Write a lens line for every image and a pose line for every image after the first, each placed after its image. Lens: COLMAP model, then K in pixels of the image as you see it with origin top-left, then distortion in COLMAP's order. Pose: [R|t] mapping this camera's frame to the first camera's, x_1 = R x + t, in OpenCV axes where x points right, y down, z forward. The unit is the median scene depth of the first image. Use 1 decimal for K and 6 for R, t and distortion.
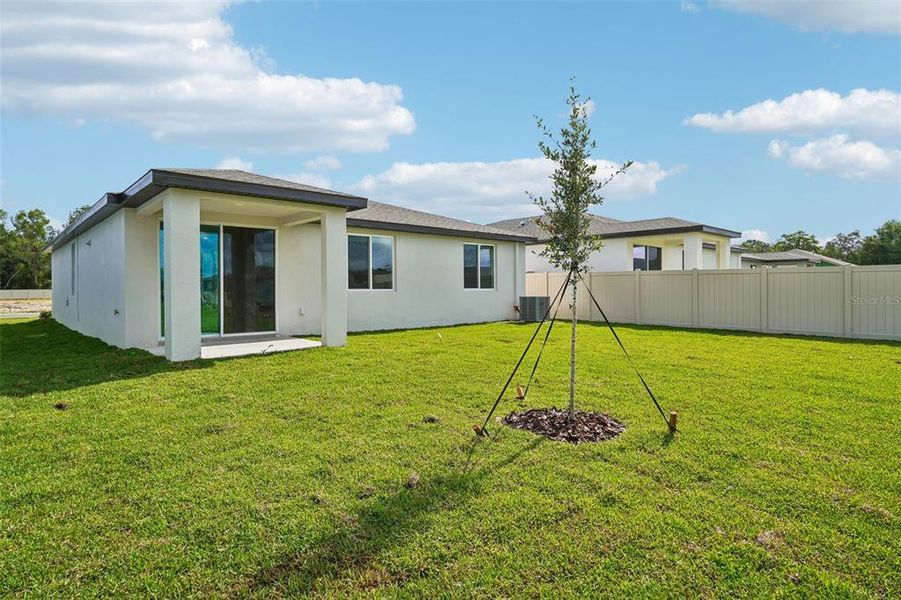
lens RADIAL K [[499.2, 0, 455.6], [0, 499.2, 286.3], [0, 0, 1]] dist [-0.002910, -0.000590]
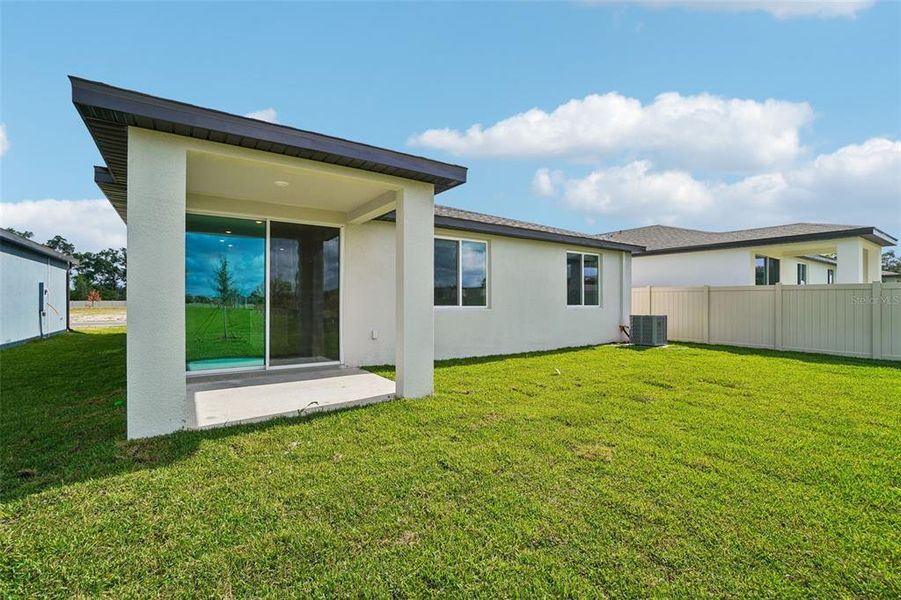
lens RADIAL K [[400.0, 0, 452.0], [0, 400.0, 296.4], [0, 0, 1]] dist [-0.060919, 0.021302]
pose [[0.988390, 0.003949, -0.151887, -0.077102], [-0.005590, 0.999931, -0.010376, -0.003006], [0.151835, 0.011104, 0.988343, 0.324703]]
